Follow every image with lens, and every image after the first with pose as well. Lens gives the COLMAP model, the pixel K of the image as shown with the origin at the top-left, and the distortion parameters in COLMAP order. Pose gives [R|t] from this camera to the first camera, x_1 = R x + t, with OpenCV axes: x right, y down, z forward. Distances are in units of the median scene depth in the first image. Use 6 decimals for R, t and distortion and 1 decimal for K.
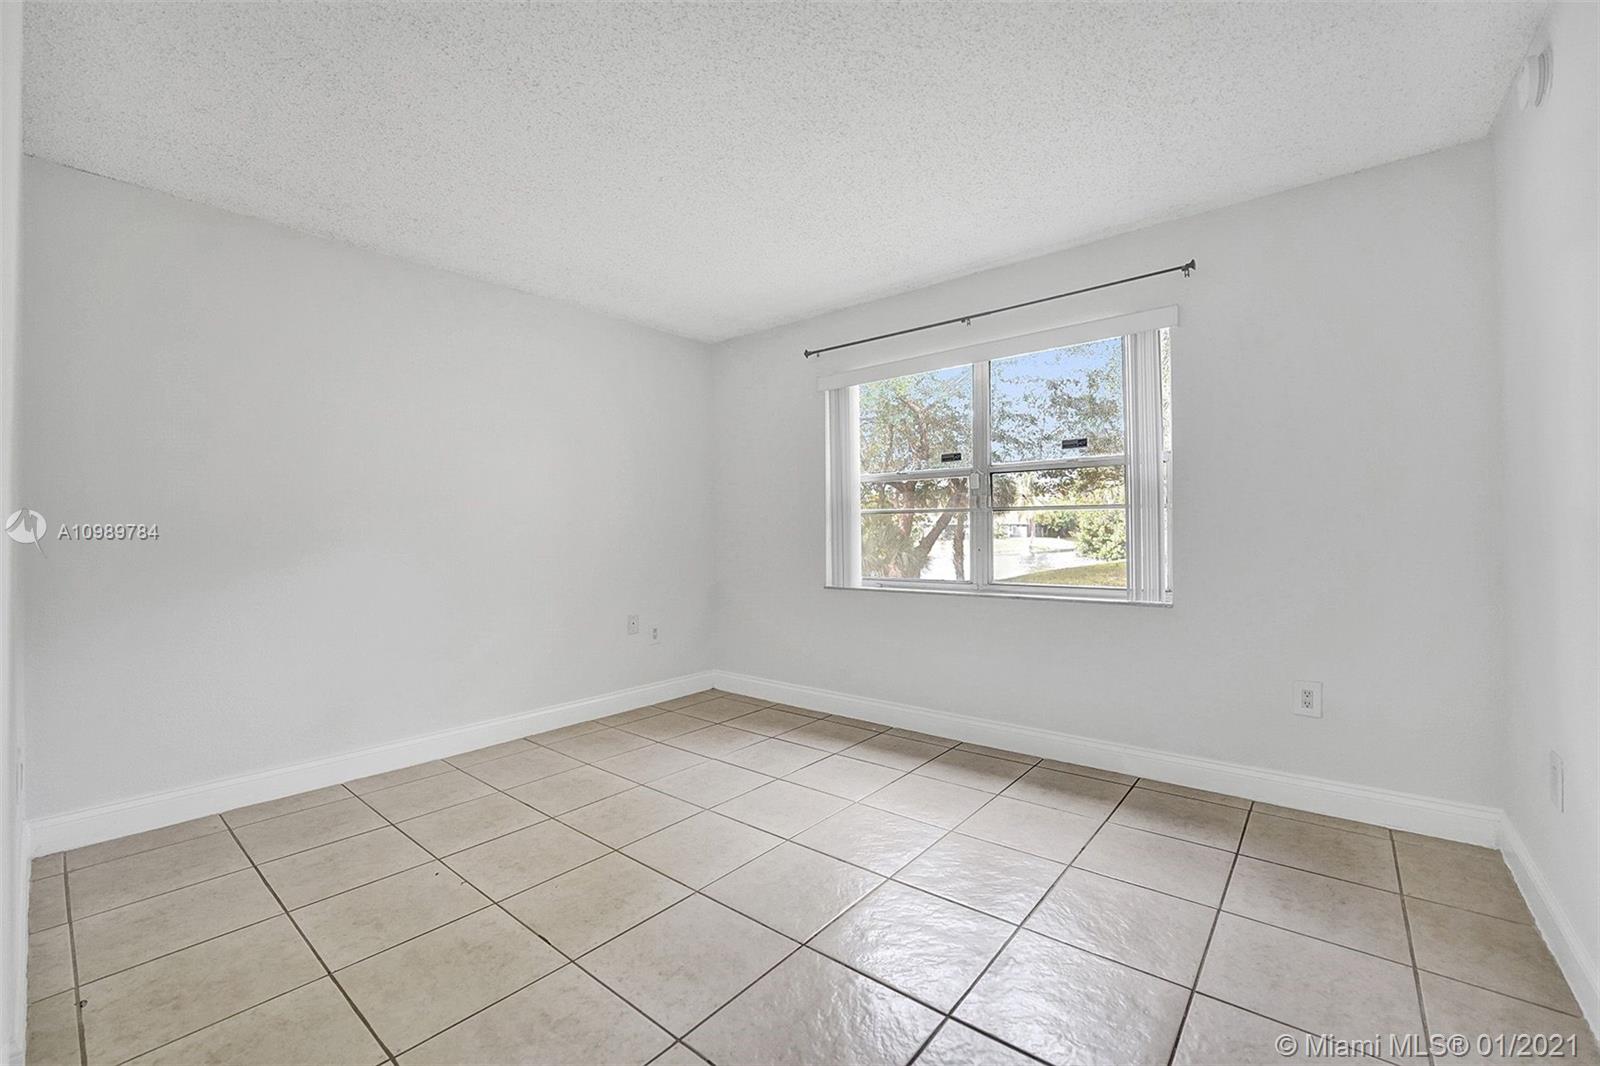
lens RADIAL K [[646.4, 0, 800.0], [0, 646.4, 533.0], [0, 0, 1]] dist [-0.028619, 0.000377]
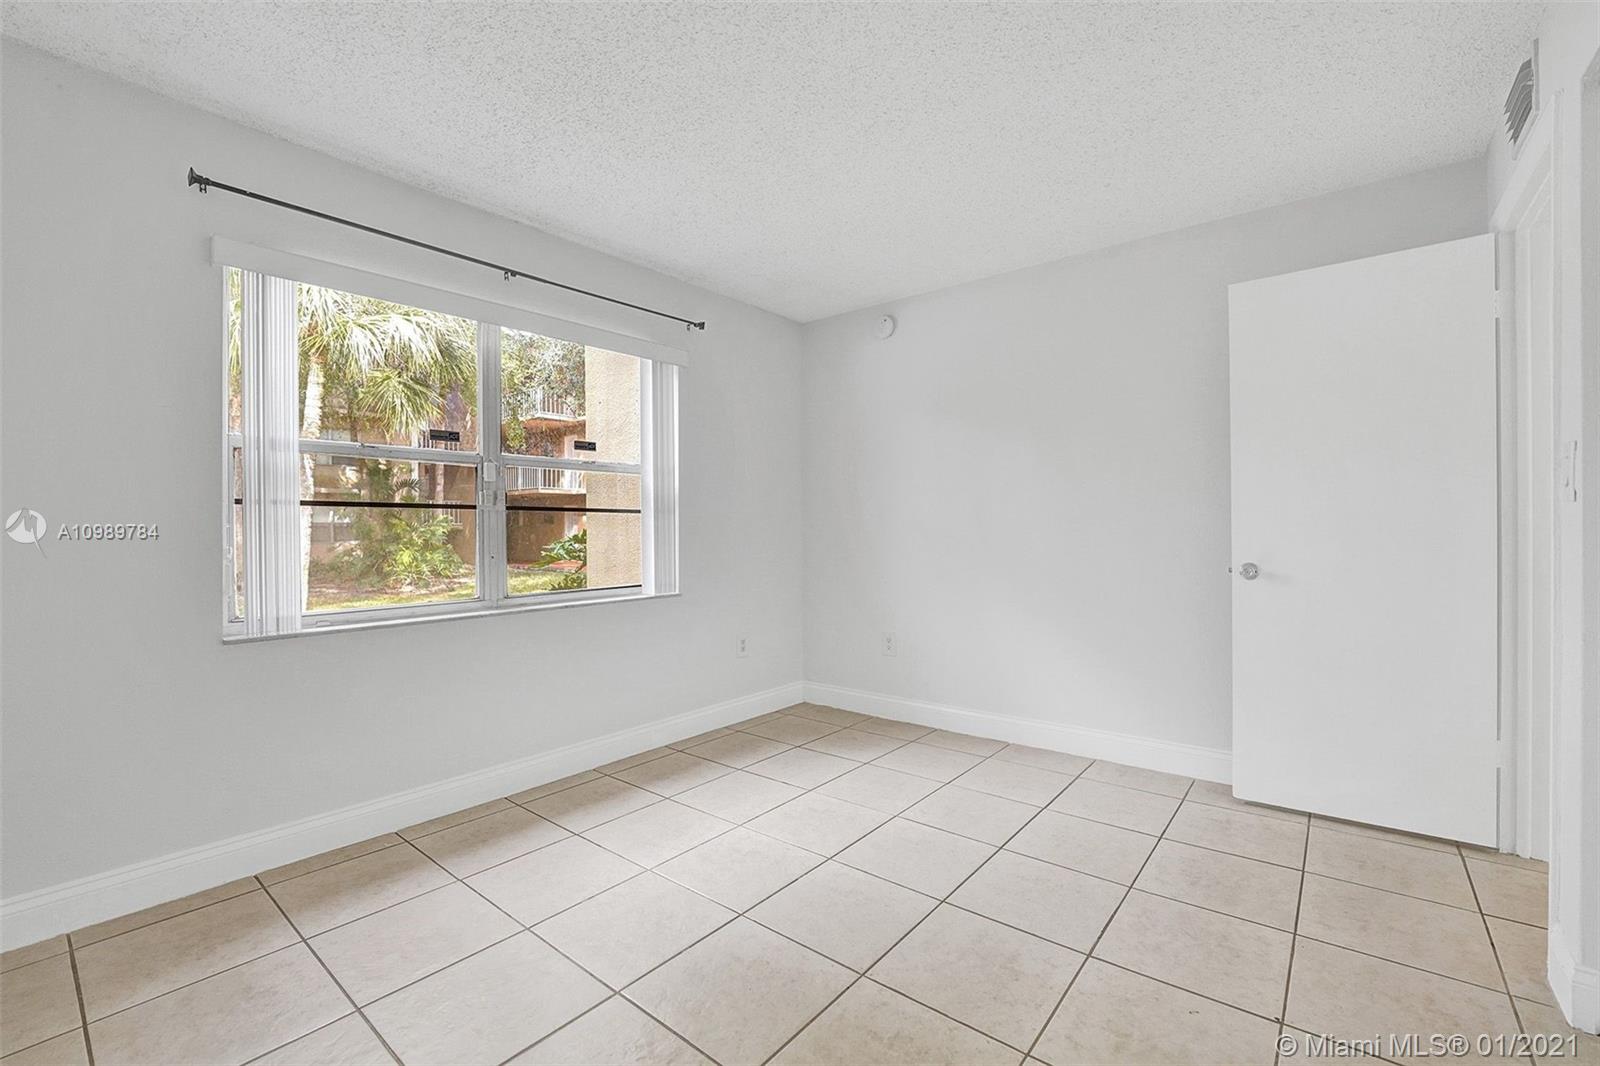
lens RADIAL K [[684.6, 0, 807.6], [0, 684.6, 533.1], [0, 0, 1]] dist [-0.024374, -0.000050]
pose [[-0.012710, 0.003953, 0.999911, -0.668819], [0.008155, 0.999959, -0.003849, 0.002741], [-0.999886, 0.008105, -0.012742, 0.705952]]
